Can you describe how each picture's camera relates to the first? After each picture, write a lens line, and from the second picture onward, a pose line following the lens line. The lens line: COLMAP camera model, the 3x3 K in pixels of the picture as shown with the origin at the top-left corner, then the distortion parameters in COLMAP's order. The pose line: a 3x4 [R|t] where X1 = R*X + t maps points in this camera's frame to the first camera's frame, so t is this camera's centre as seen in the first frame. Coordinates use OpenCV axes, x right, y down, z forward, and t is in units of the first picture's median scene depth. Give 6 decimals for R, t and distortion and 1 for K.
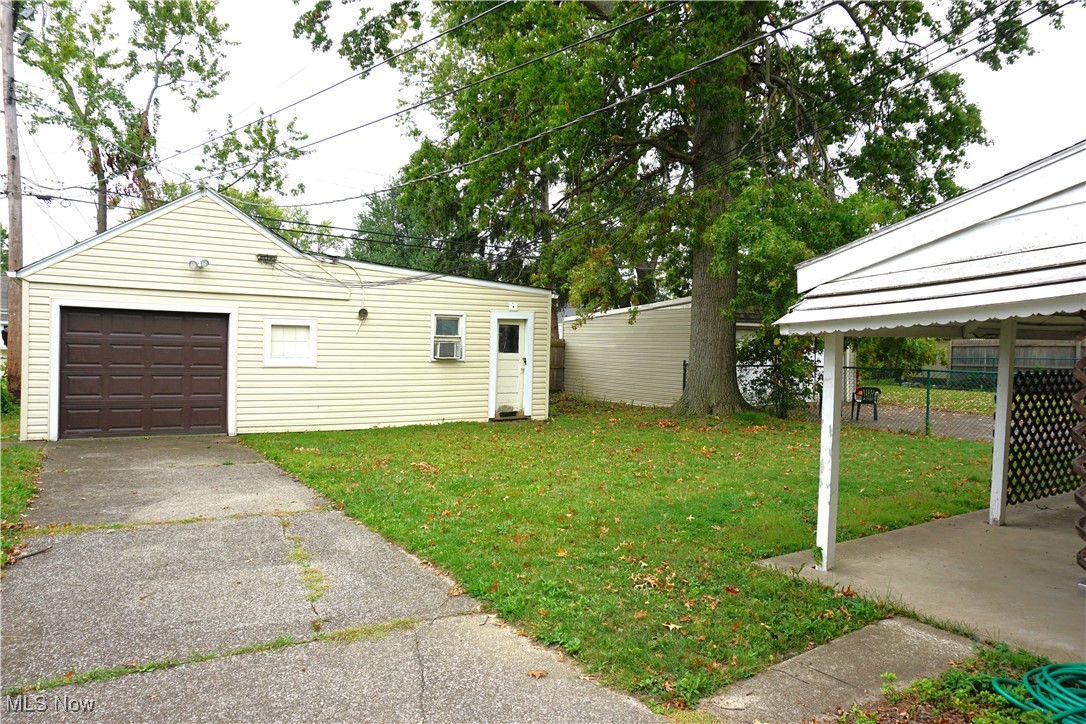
lens RADIAL K [[723.1, 0, 542.2], [0, 723.1, 366.7], [0, 0, 1]] dist [-0.026374, 0.004058]
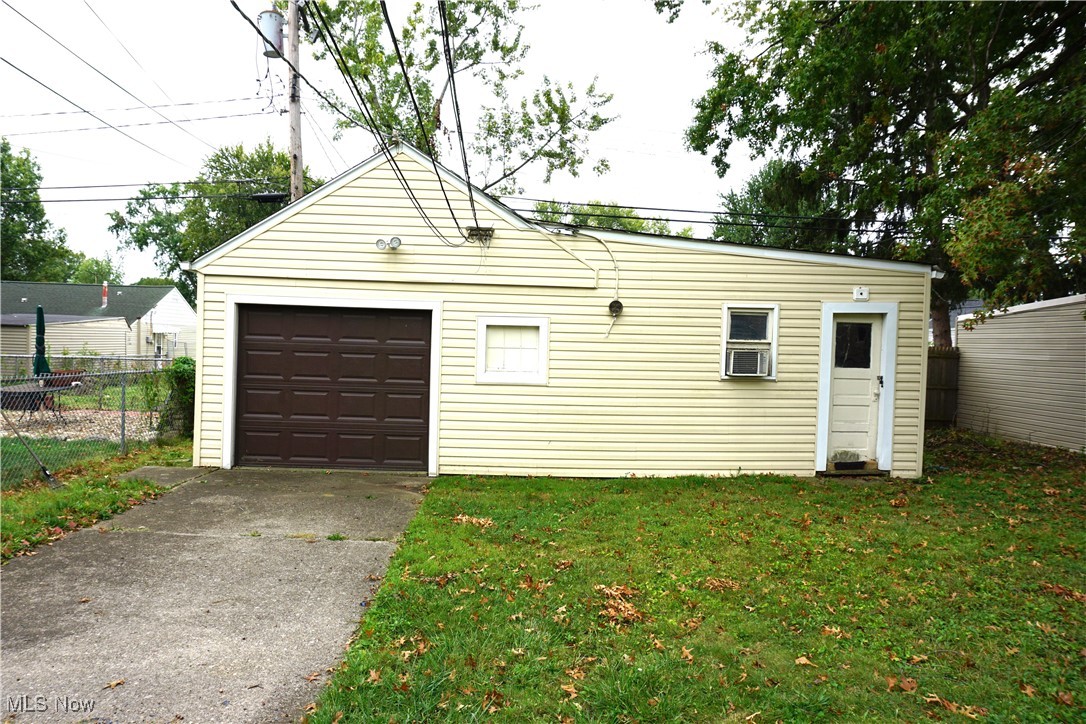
lens RADIAL K [[723.1, 0, 542.2], [0, 723.1, 366.7], [0, 0, 1]] dist [-0.026374, 0.004058]
pose [[0.877562, 0.013898, -0.479261, 0.017131], [-0.019995, 0.999771, -0.007620, -0.010438], [0.479045, 0.016270, 0.877639, 0.338615]]
